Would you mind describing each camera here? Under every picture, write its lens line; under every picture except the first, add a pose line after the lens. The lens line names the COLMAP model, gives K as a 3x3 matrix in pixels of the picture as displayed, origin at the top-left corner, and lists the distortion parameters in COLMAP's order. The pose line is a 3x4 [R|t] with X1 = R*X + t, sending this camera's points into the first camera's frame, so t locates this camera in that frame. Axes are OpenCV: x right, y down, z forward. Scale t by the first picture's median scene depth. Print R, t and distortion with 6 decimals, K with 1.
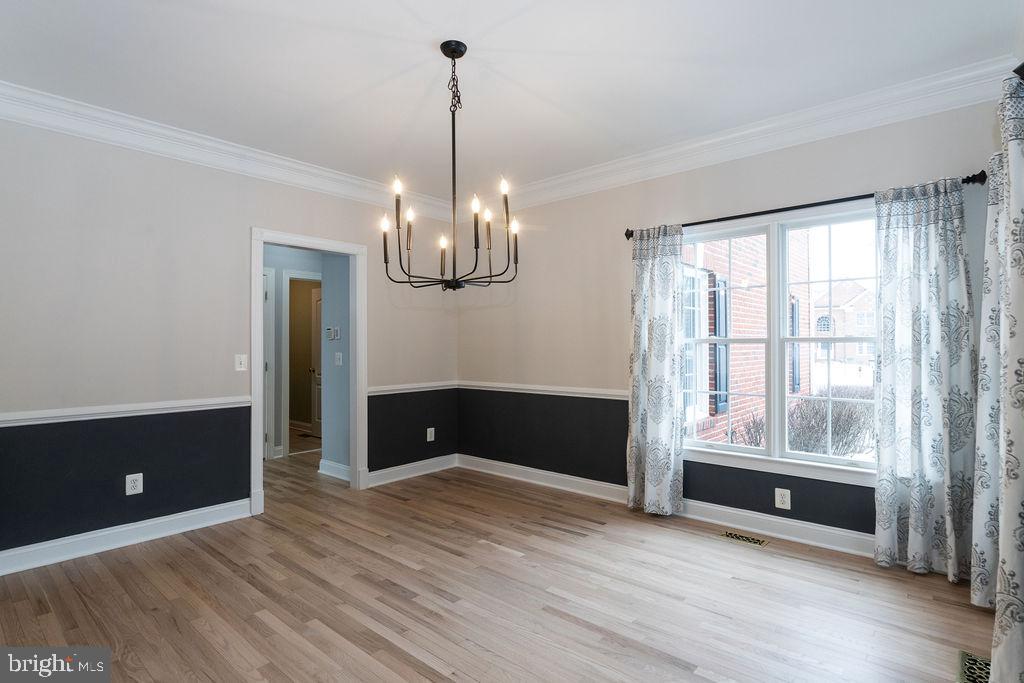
lens RADIAL K [[519.4, 0, 506.0], [0, 519.4, 340.4], [0, 0, 1]] dist [-0.012837, 0.000909]
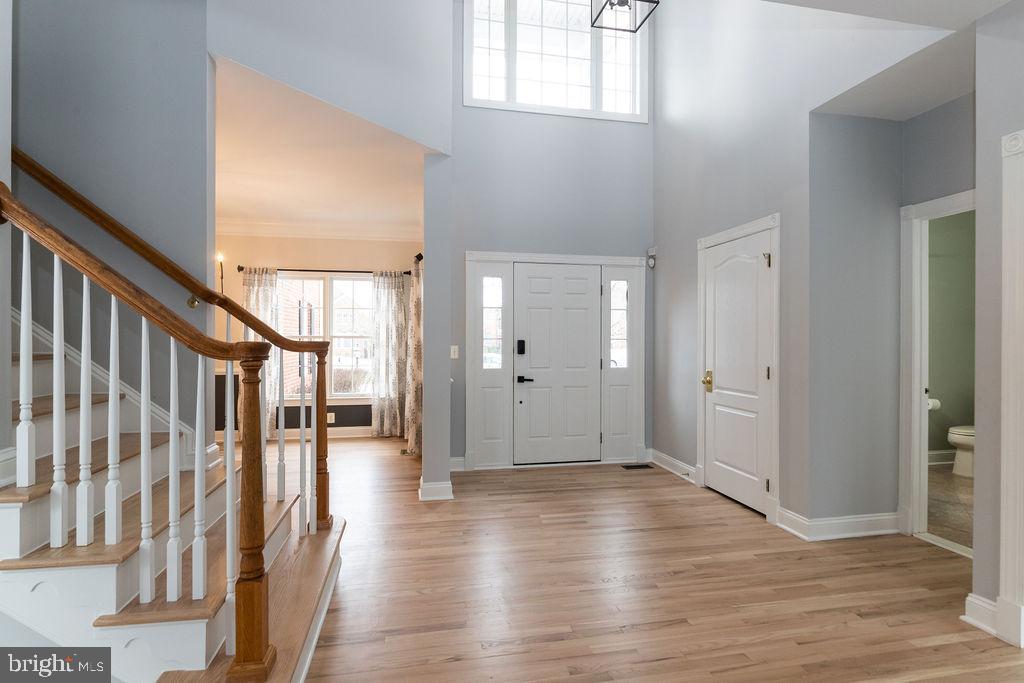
lens RADIAL K [[519.4, 0, 511.3], [0, 519.4, 339.8], [0, 0, 1]] dist [-0.012837, 0.000909]
pose [[0.607054, 0.005264, 0.794643, -0.728730], [-0.010170, 0.999948, 0.001145, 0.001215], [-0.794596, -0.008777, 0.607075, -0.869813]]
